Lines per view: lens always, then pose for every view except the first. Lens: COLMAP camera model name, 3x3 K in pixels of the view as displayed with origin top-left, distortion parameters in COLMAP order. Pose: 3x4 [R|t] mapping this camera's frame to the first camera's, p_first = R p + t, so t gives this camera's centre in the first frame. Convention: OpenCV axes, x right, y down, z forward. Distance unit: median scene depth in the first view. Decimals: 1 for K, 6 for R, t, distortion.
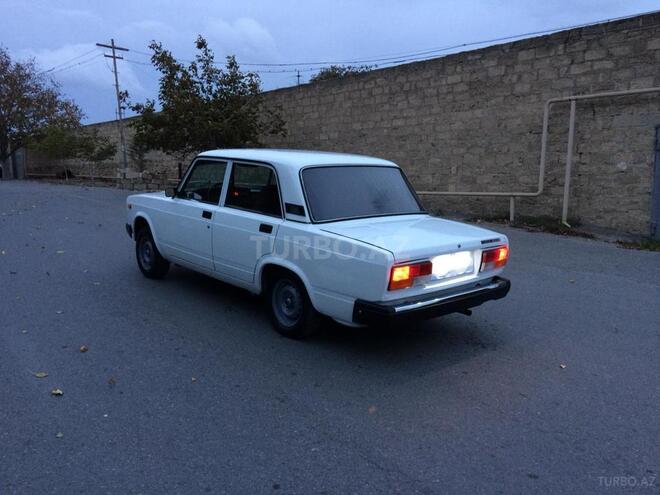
lens RADIAL K [[547.2, 0, 330.0], [0, 547.2, 247.5], [0, 0, 1]] dist [0.095762, -0.141930]
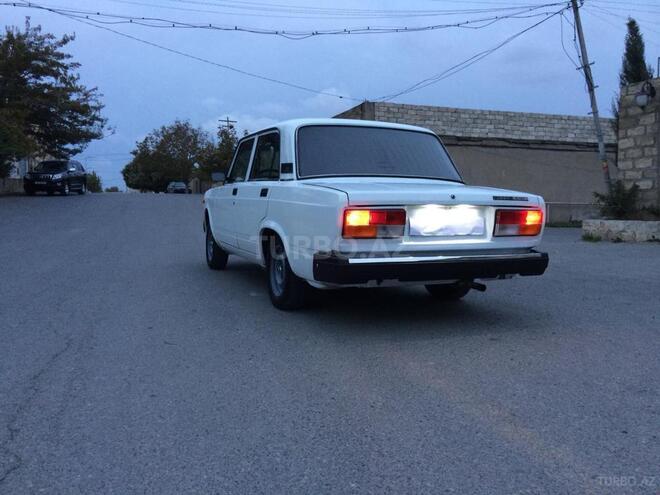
lens RADIAL K [[547.2, 0, 330.0], [0, 547.2, 247.5], [0, 0, 1]] dist [0.095762, -0.141930]
pose [[0.943485, 0.010104, -0.331261, 0.265446], [-0.042671, 0.994919, -0.091186, 0.123148], [0.328656, 0.100168, 0.939123, 0.139048]]
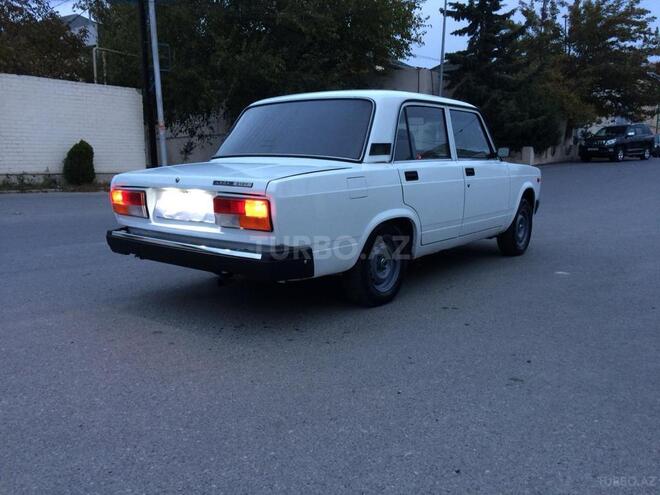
lens RADIAL K [[547.2, 0, 330.0], [0, 547.2, 247.5], [0, 0, 1]] dist [0.095762, -0.141930]
pose [[0.174519, 0.127367, -0.976381, 0.837660], [-0.172929, 0.980151, 0.096949, -0.018176], [0.969350, 0.151925, 0.193081, 0.852261]]
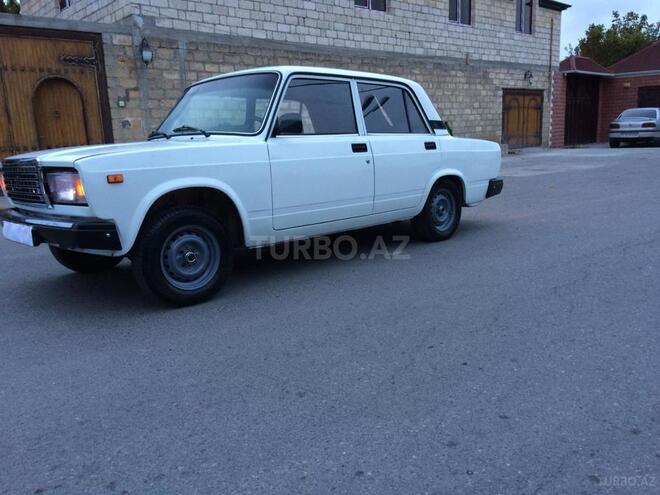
lens RADIAL K [[547.2, 0, 330.0], [0, 547.2, 247.5], [0, 0, 1]] dist [0.095762, -0.141930]
pose [[-0.037346, -0.212634, 0.976418, -1.029933], [0.212490, 0.953065, 0.215675, -0.102208], [-0.976449, 0.215534, 0.009590, 1.064922]]
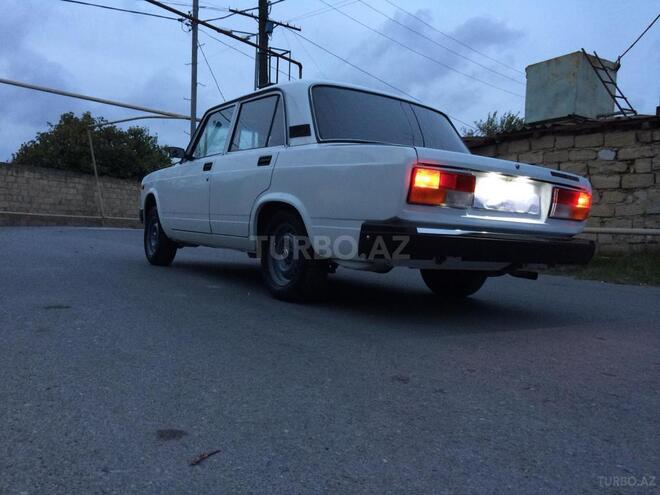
lens RADIAL K [[547.2, 0, 330.0], [0, 547.2, 247.5], [0, 0, 1]] dist [0.095762, -0.141930]
pose [[0.990703, 0.035813, -0.131244, 0.073209], [-0.055246, 0.987508, -0.147563, 0.173919], [0.124320, 0.153442, 0.980306, 0.226077]]
